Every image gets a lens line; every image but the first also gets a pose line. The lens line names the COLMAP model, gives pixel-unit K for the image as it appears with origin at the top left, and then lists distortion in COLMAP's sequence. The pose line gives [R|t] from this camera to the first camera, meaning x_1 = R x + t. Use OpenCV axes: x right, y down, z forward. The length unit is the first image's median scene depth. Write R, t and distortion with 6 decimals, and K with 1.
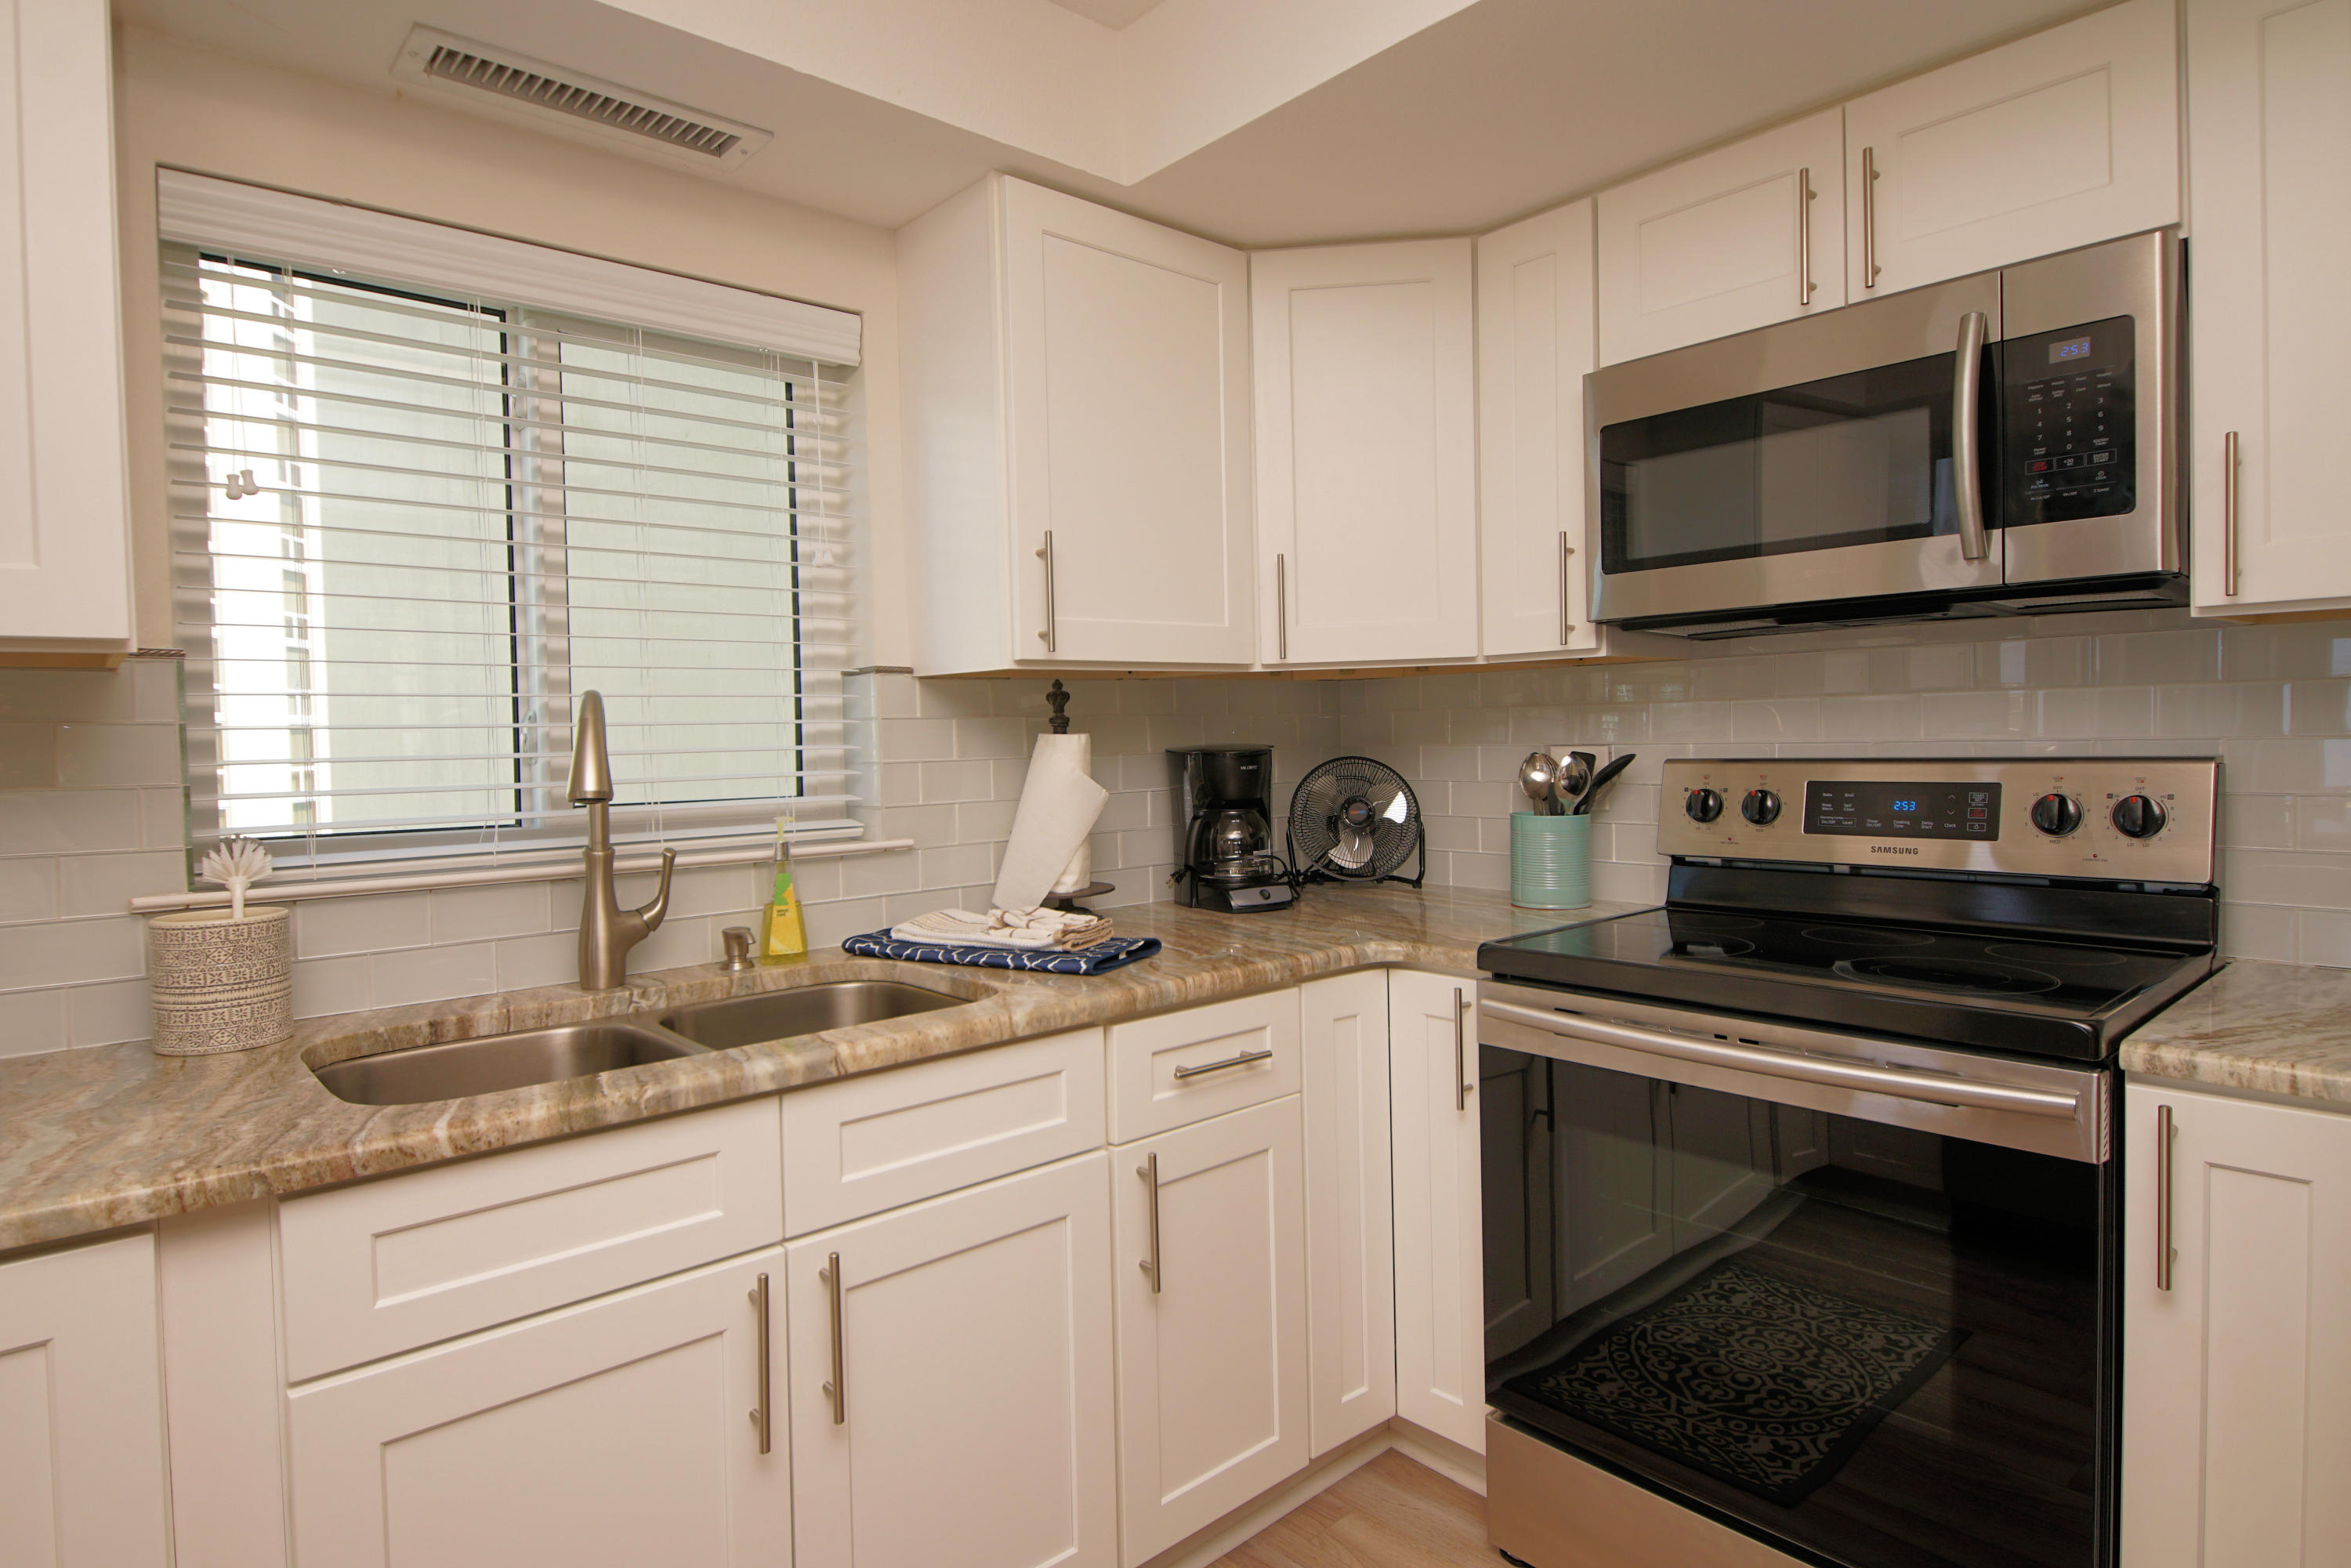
lens RADIAL K [[1259.4, 0, 1168.5], [0, 1259.4, 775.7], [0, 0, 1]] dist [0.007751, -0.006371]
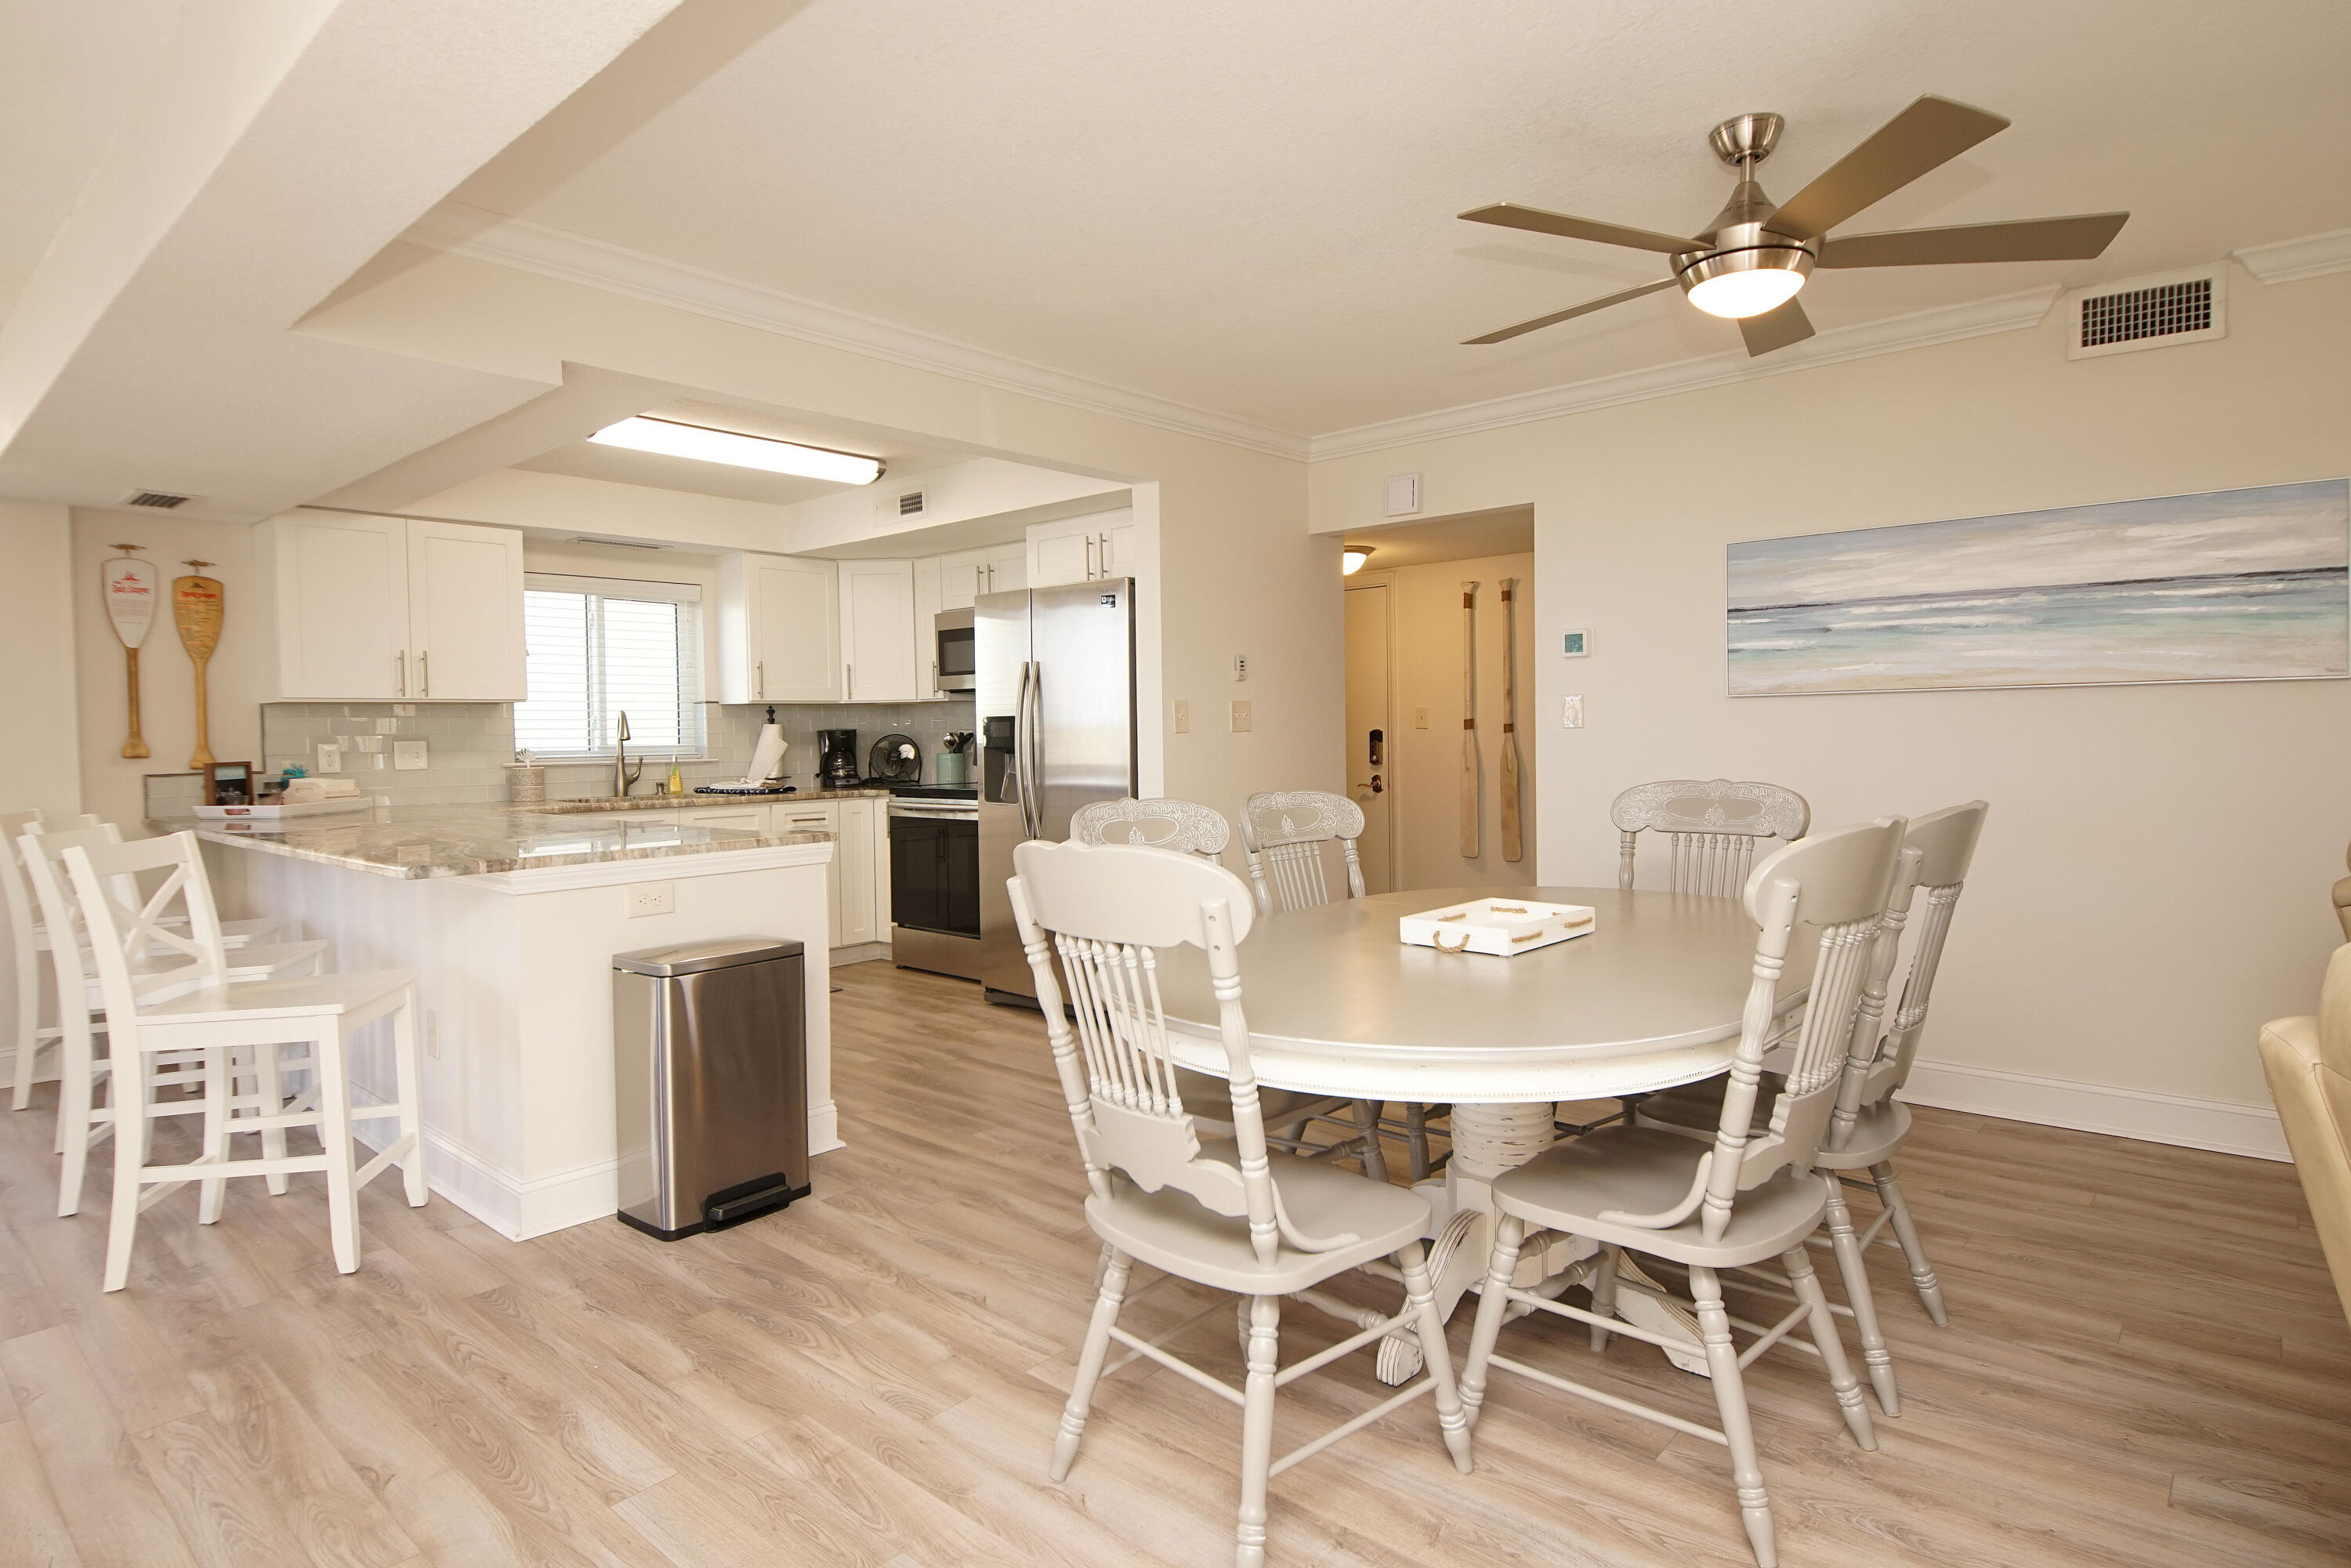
lens RADIAL K [[1259.4, 0, 1171.9], [0, 1259.4, 771.9], [0, 0, 1]] dist [0.007751, -0.006371]
pose [[0.992432, 0.004840, 0.122698, 0.559059], [-0.004561, 0.999986, -0.002551, 0.095064], [-0.122709, 0.001972, 0.992441, -2.362600]]
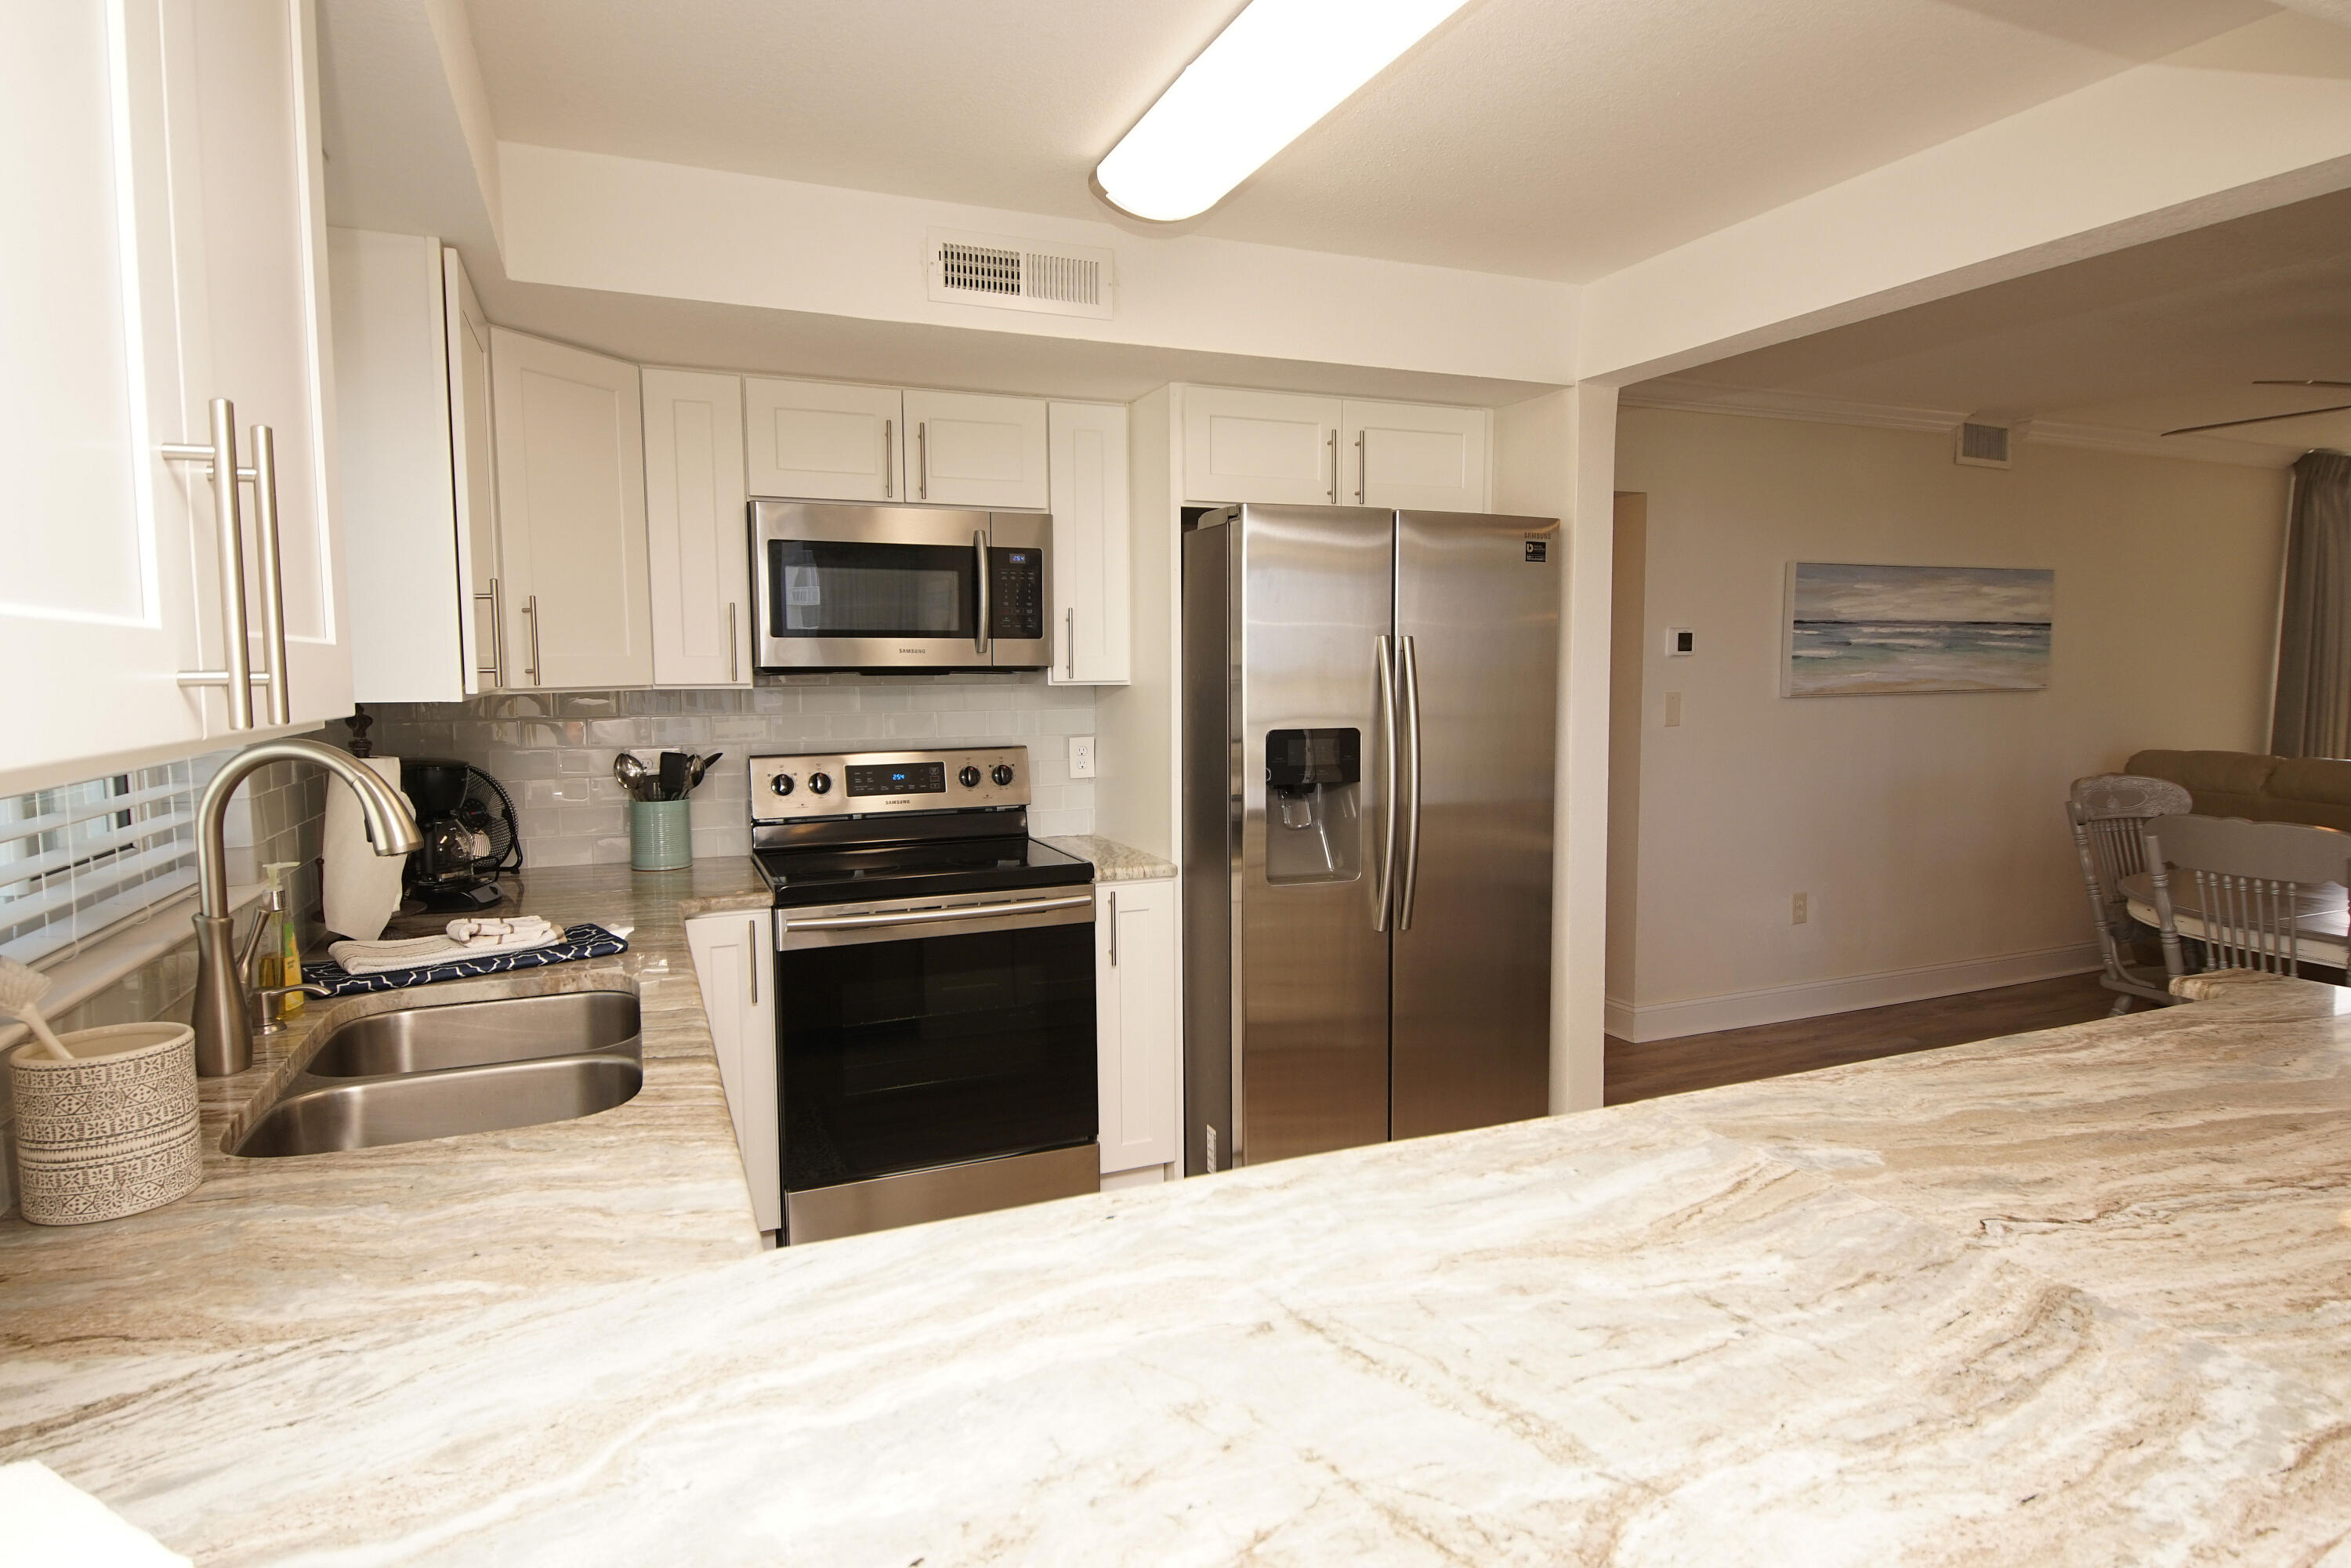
lens RADIAL K [[1259.4, 0, 1152.3], [0, 1259.4, 786.5], [0, 0, 1]] dist [0.007751, -0.006371]
pose [[0.315260, -0.069214, 0.946478, -0.991389], [0.030524, 0.997560, 0.062783, -0.063607], [-0.948514, 0.009097, 0.316603, 0.094800]]
